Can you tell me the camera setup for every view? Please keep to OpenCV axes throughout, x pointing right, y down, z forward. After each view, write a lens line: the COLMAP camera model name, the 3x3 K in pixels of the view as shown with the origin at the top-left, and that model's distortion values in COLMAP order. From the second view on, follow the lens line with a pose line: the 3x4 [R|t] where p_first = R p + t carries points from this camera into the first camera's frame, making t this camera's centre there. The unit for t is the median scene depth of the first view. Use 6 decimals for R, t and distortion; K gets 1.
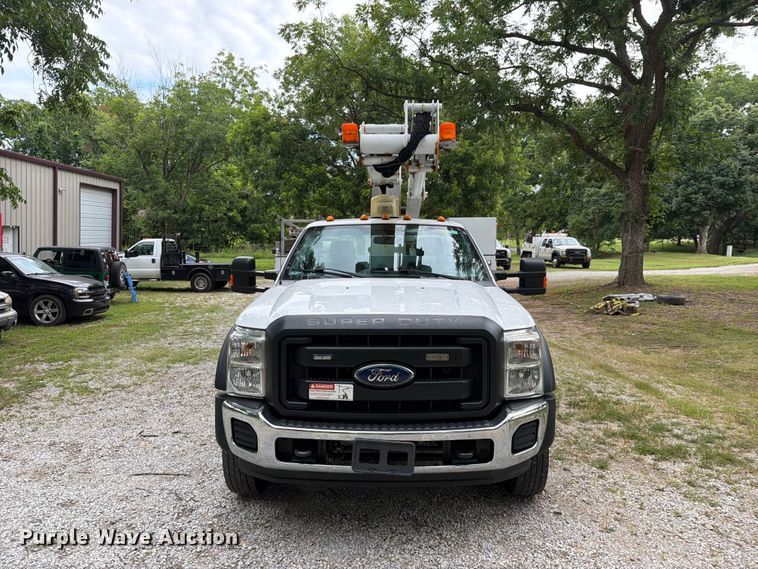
lens RADIAL K [[530.6, 0, 377.6], [0, 530.6, 283.4], [0, 0, 1]] dist [0.030615, -0.044358]
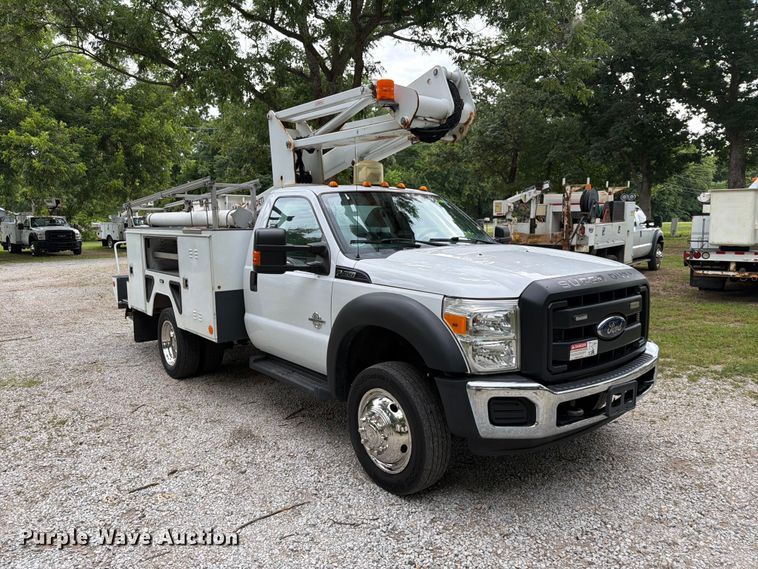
lens RADIAL K [[530.6, 0, 377.6], [0, 530.6, 283.4], [0, 0, 1]] dist [0.030615, -0.044358]
pose [[0.765237, -0.080959, 0.638638, -0.984992], [0.054694, 0.996650, 0.060807, -0.011039], [-0.641422, -0.011603, 0.767101, 0.426812]]
